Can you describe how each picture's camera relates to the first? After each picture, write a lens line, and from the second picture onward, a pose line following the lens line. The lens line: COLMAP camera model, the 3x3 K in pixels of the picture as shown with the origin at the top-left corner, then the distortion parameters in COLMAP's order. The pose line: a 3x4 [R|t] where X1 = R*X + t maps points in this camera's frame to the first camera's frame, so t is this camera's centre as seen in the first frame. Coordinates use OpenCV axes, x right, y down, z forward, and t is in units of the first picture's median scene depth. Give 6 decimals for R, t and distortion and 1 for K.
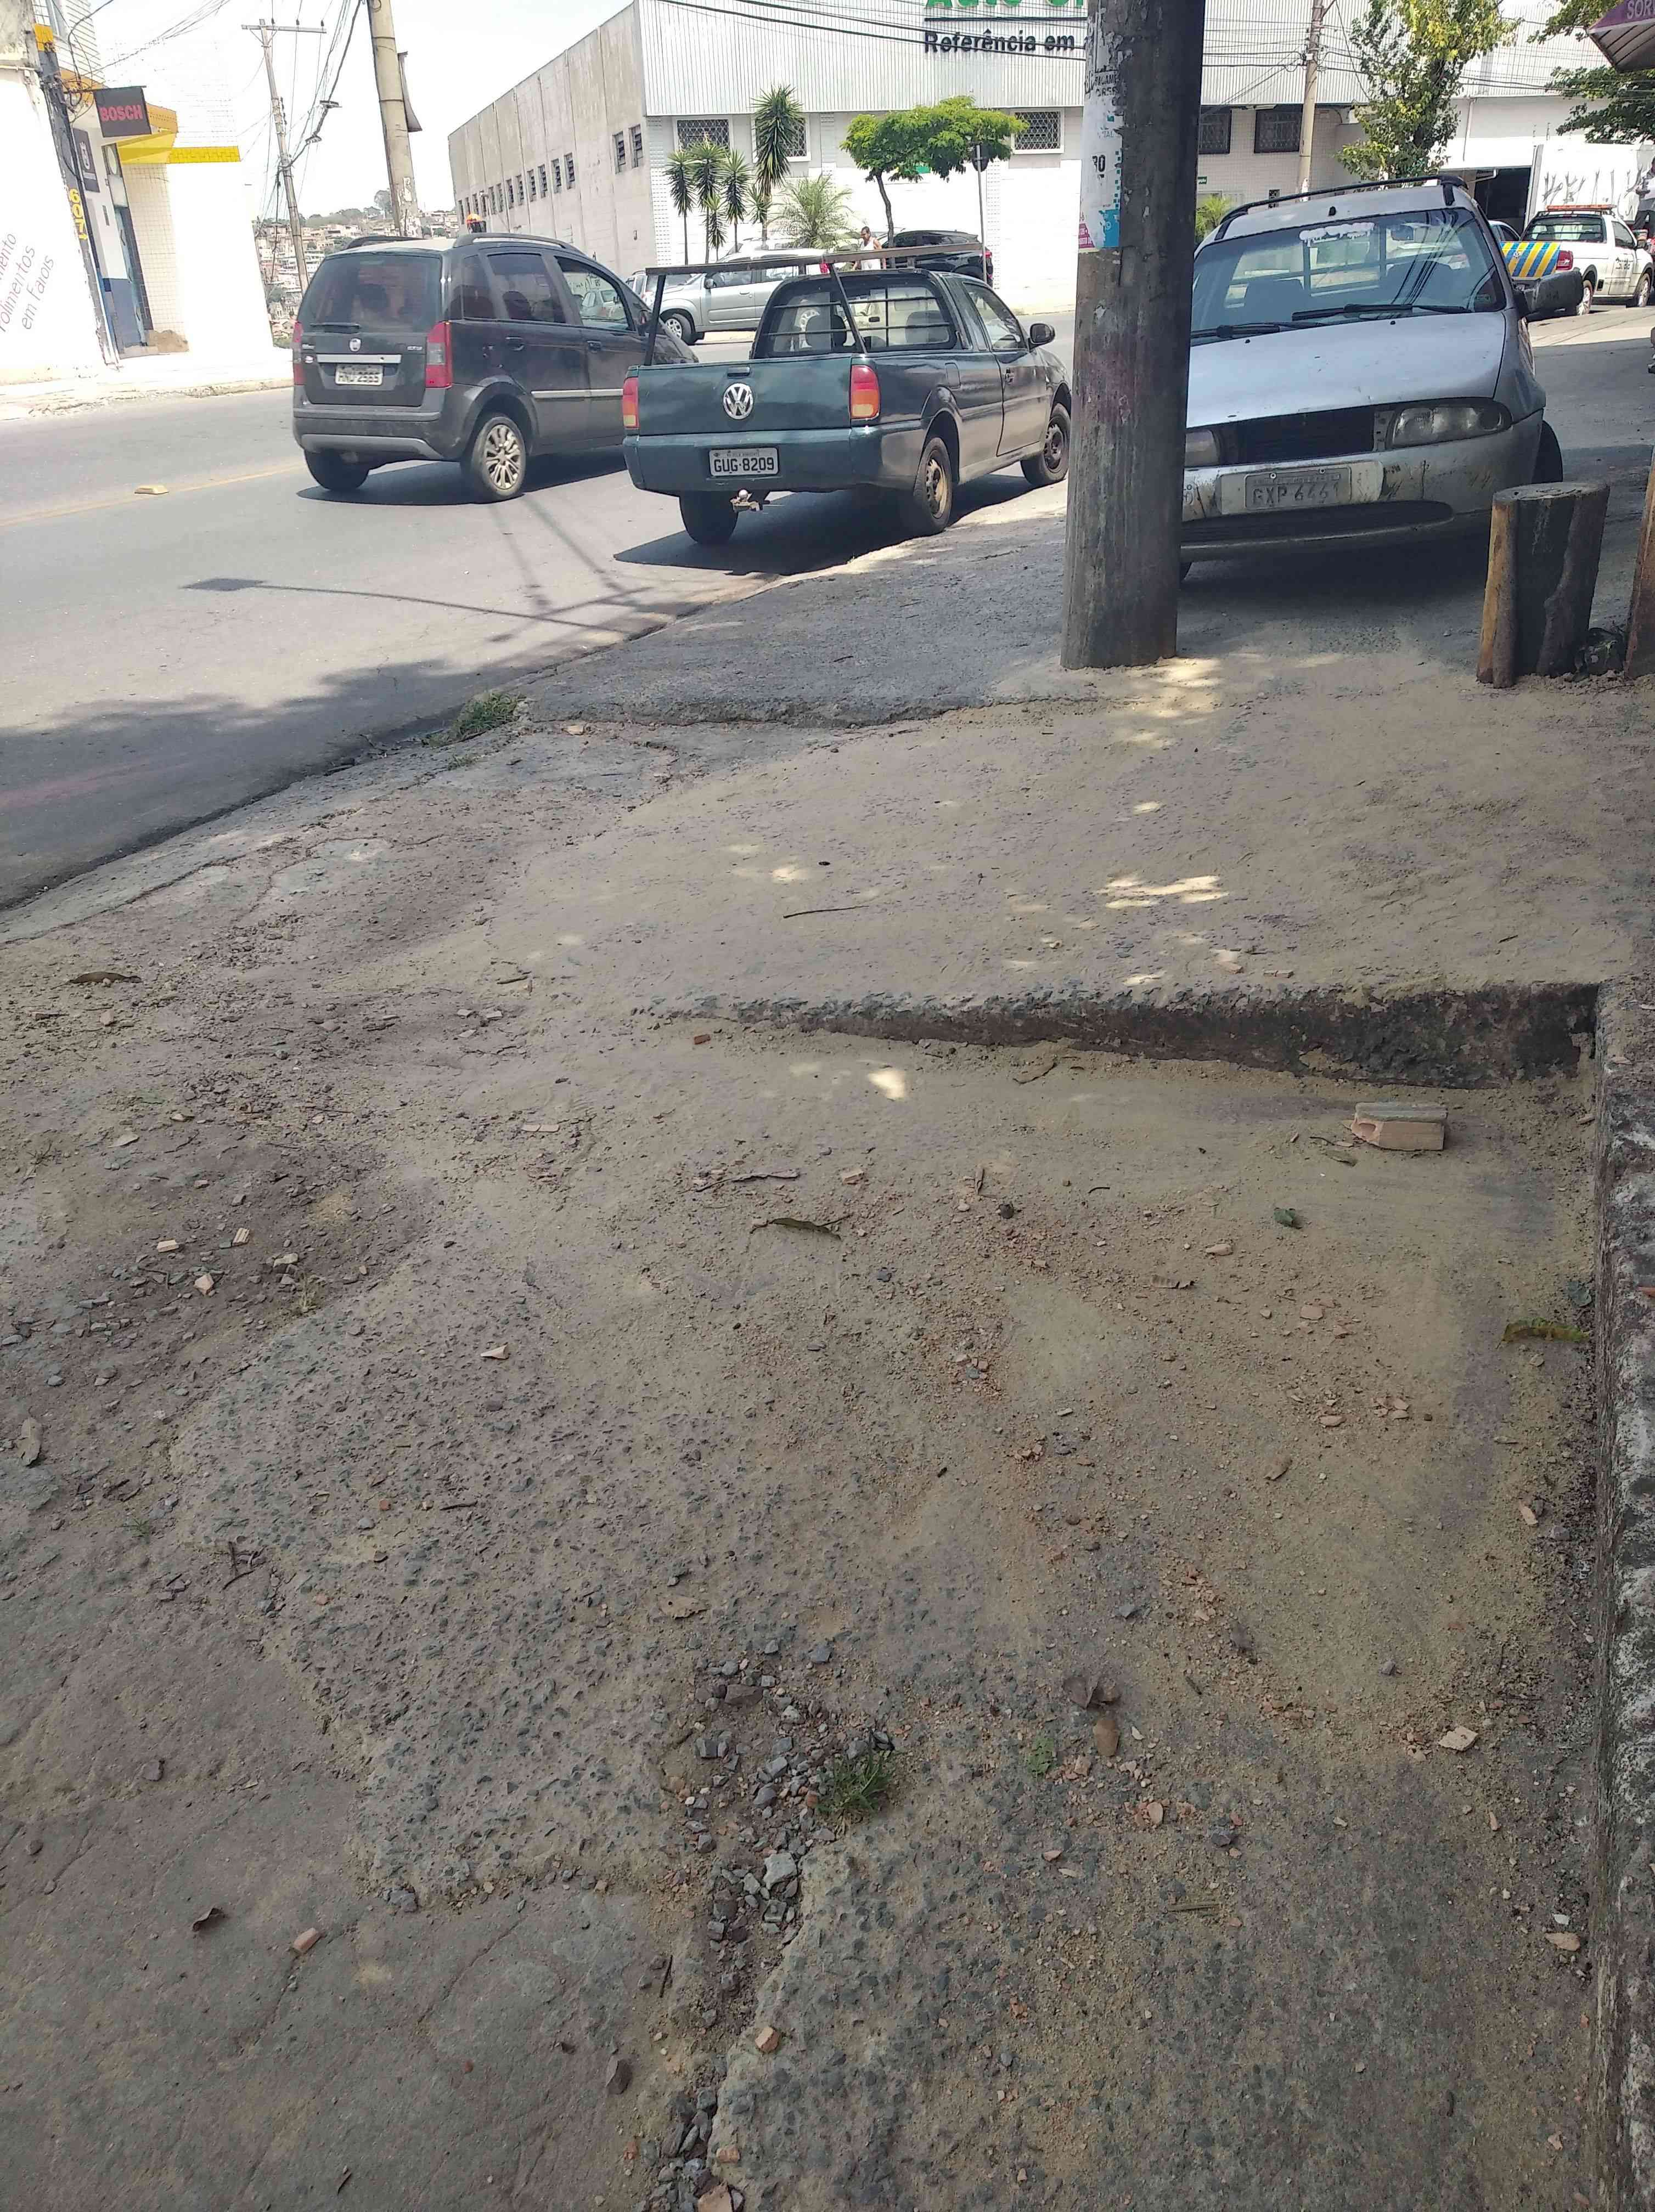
lens RADIAL K [[1713.4, 0, 833.3], [0, 1713.4, 1099.3], [0, 0, 1]] dist [0.003053, 0.016475]
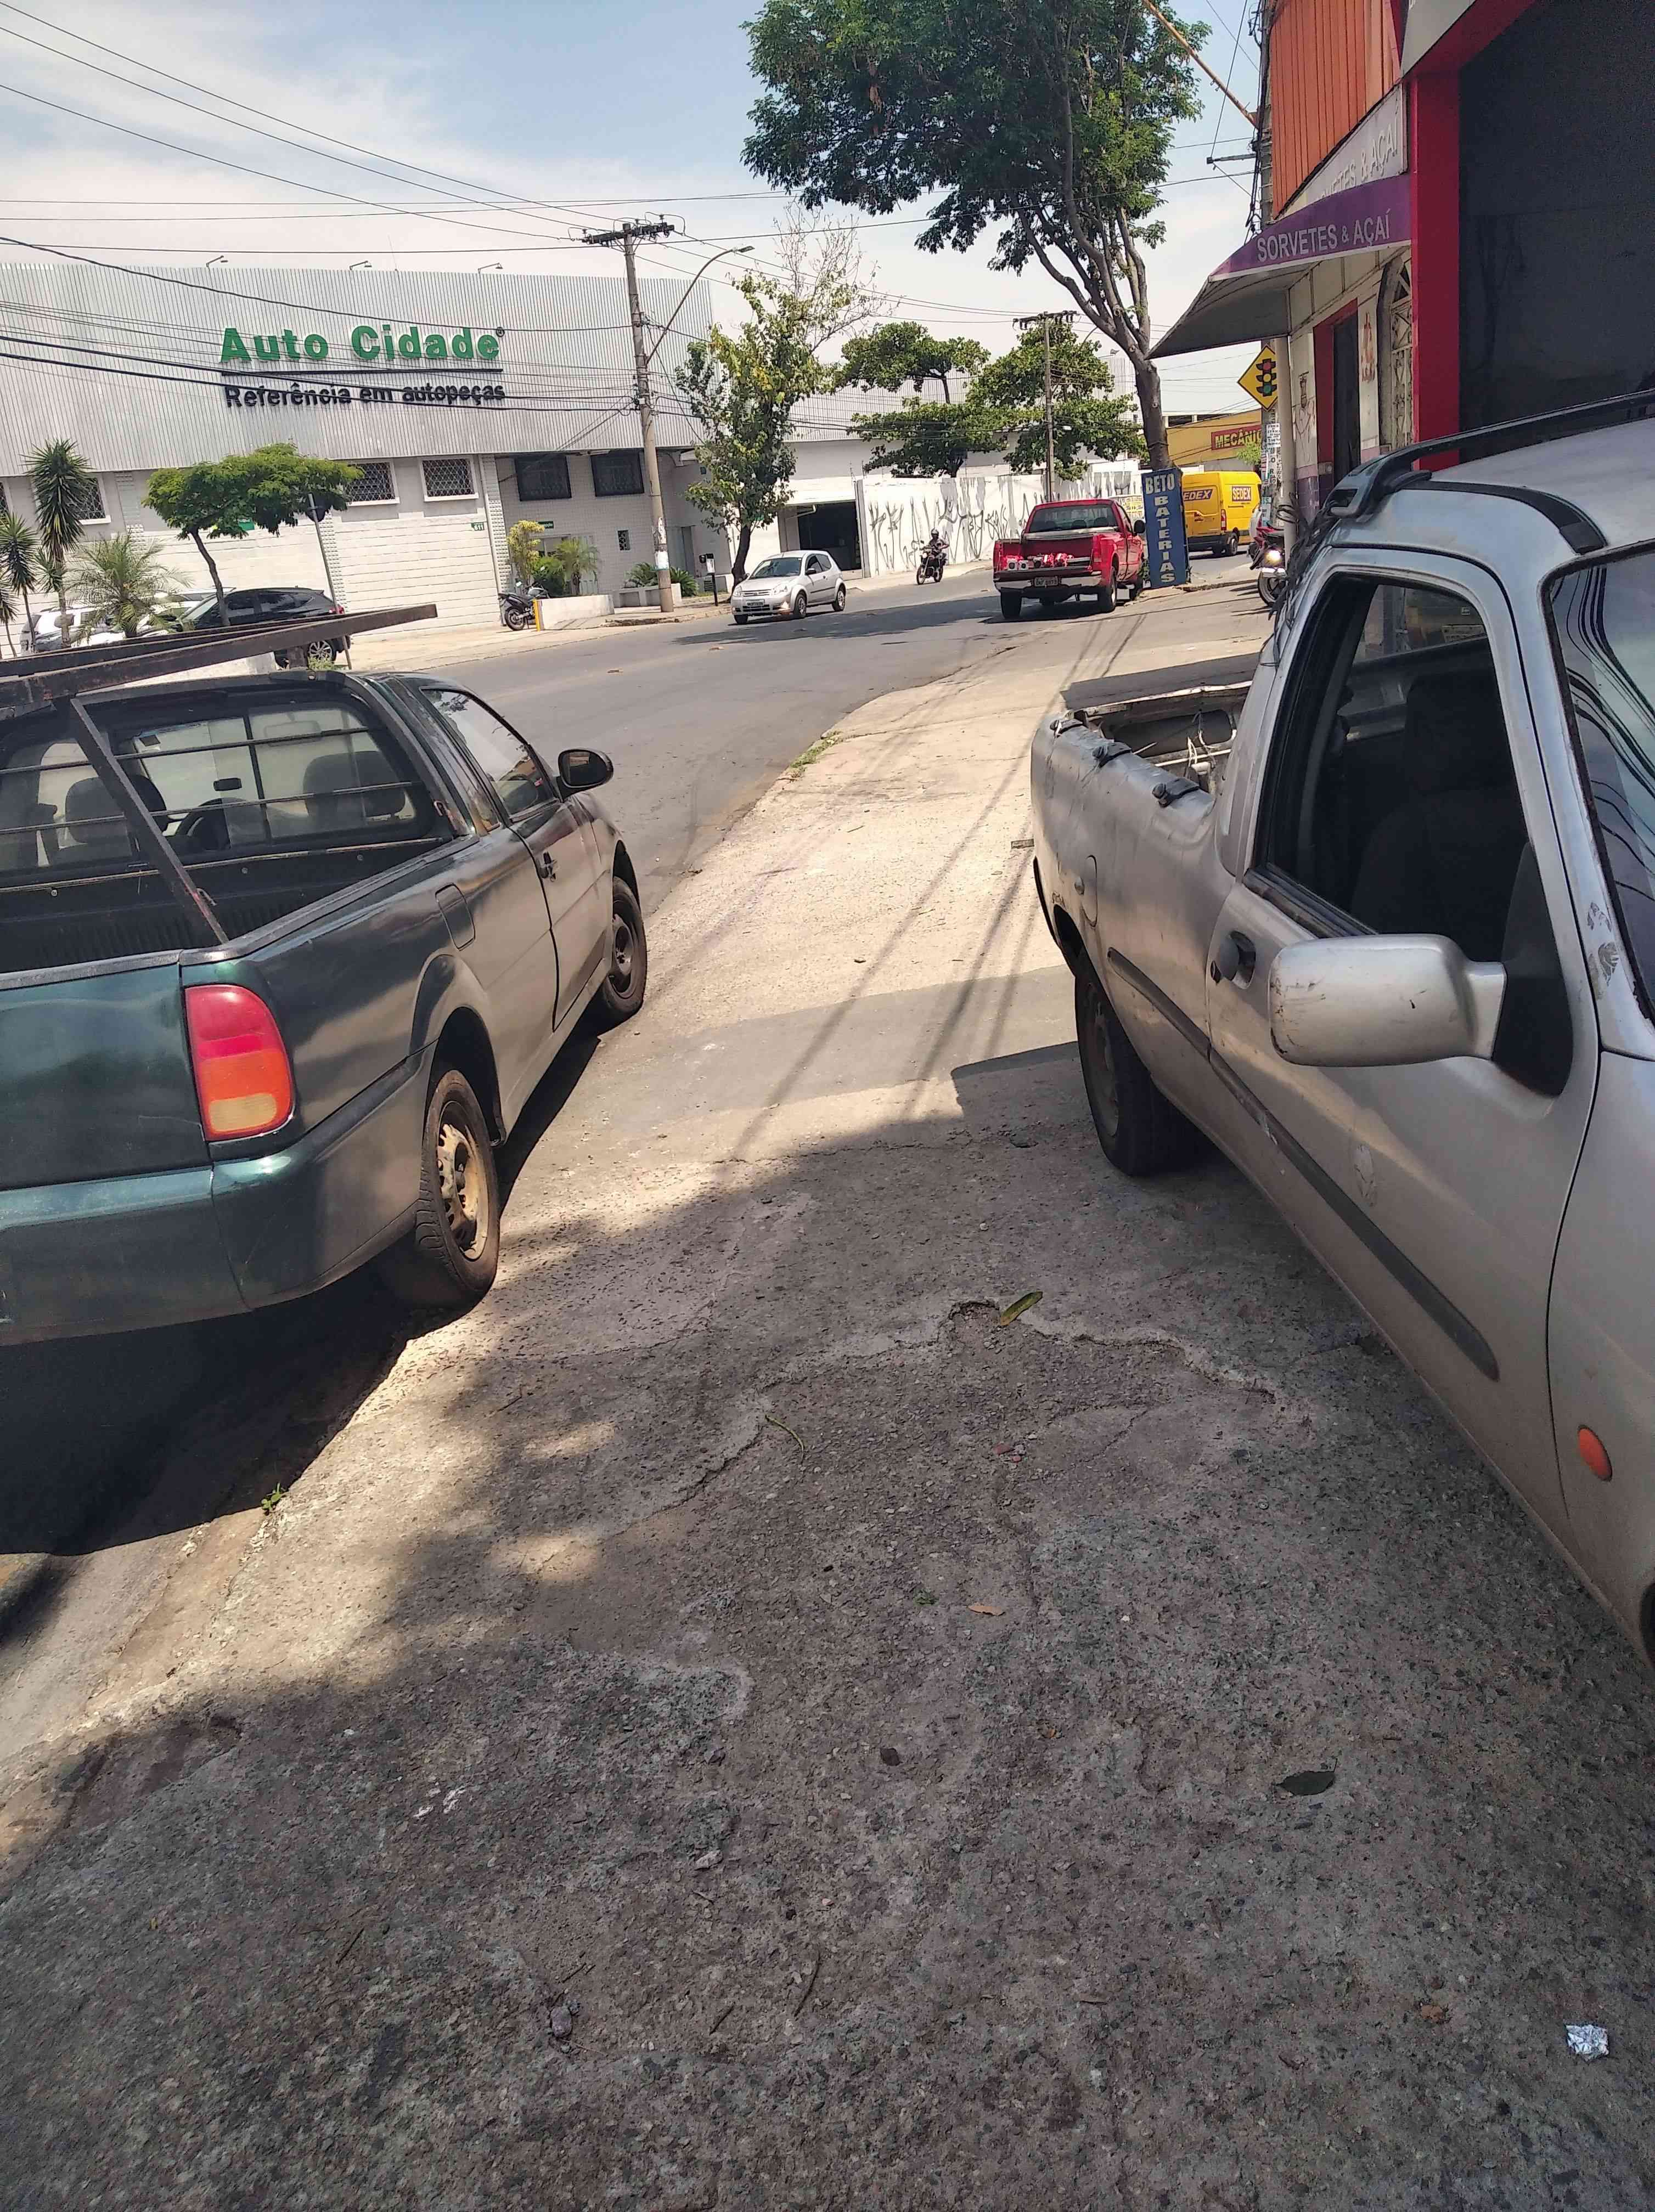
lens RADIAL K [[1687.3, 0, 817.3], [0, 1687.3, 1111.0], [0, 0, 1]] dist [0.058777, -0.111631]
pose [[0.936017, -0.155969, 0.315509, 0.003640], [0.205190, 0.970164, -0.129143, -0.069988], [-0.285953, 0.185620, 0.940094, 0.138762]]
